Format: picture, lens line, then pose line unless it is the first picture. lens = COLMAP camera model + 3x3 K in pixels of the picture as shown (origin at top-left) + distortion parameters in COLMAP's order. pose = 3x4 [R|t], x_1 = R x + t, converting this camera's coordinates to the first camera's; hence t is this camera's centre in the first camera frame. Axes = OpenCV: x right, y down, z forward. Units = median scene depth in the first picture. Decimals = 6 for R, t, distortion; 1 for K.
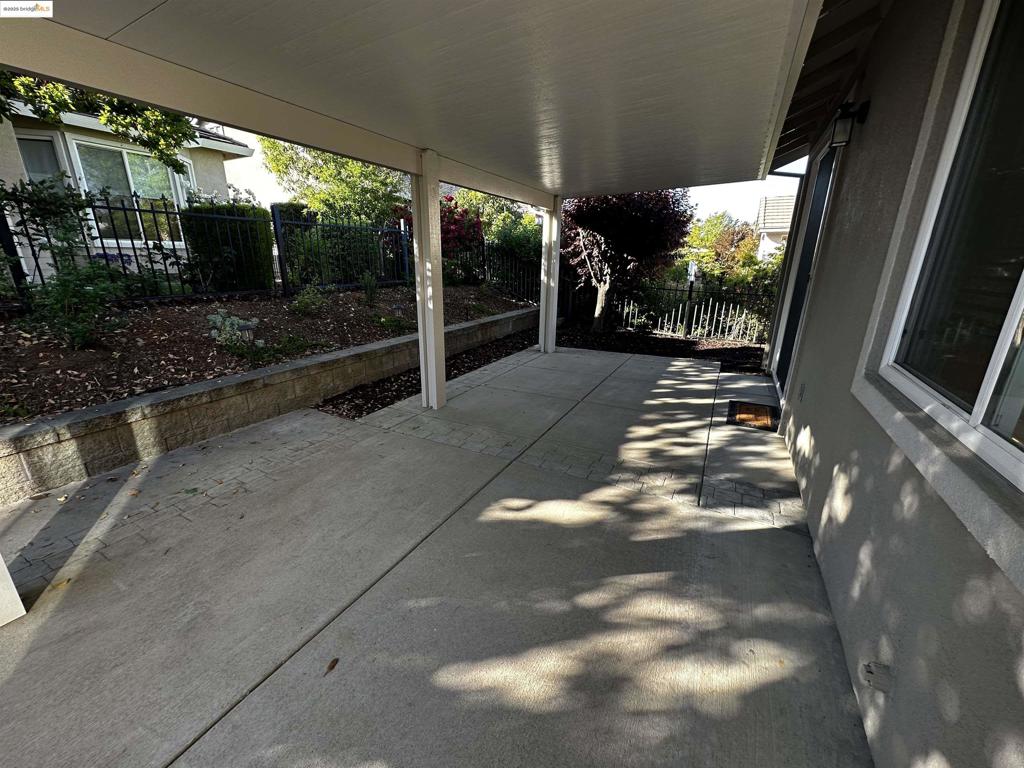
lens RADIAL K [[407.7, 0, 505.6], [0, 407.7, 388.3], [0, 0, 1]] dist [-0.001147, 0.000796]
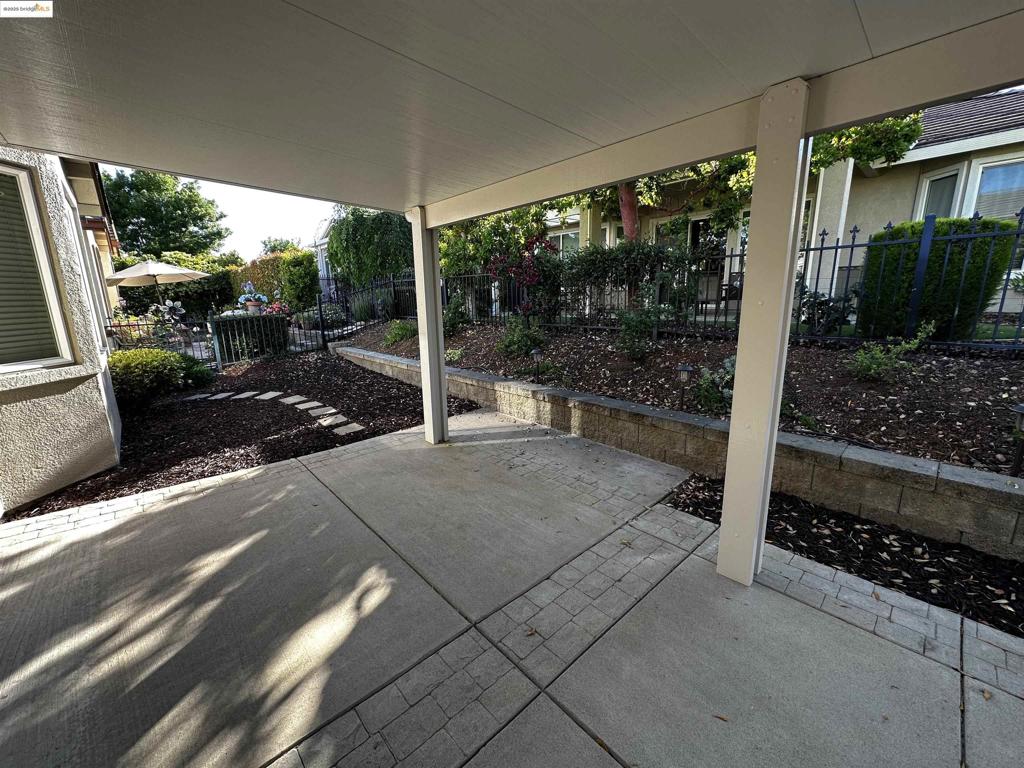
lens RADIAL K [[407.7, 0, 505.1], [0, 407.7, 377.6], [0, 0, 1]] dist [-0.001147, 0.000796]
pose [[-0.321047, 0.186053, -0.928608, 0.222040], [-0.269982, 0.921848, 0.278039, -0.153245], [0.907765, 0.339972, -0.245726, 0.461107]]
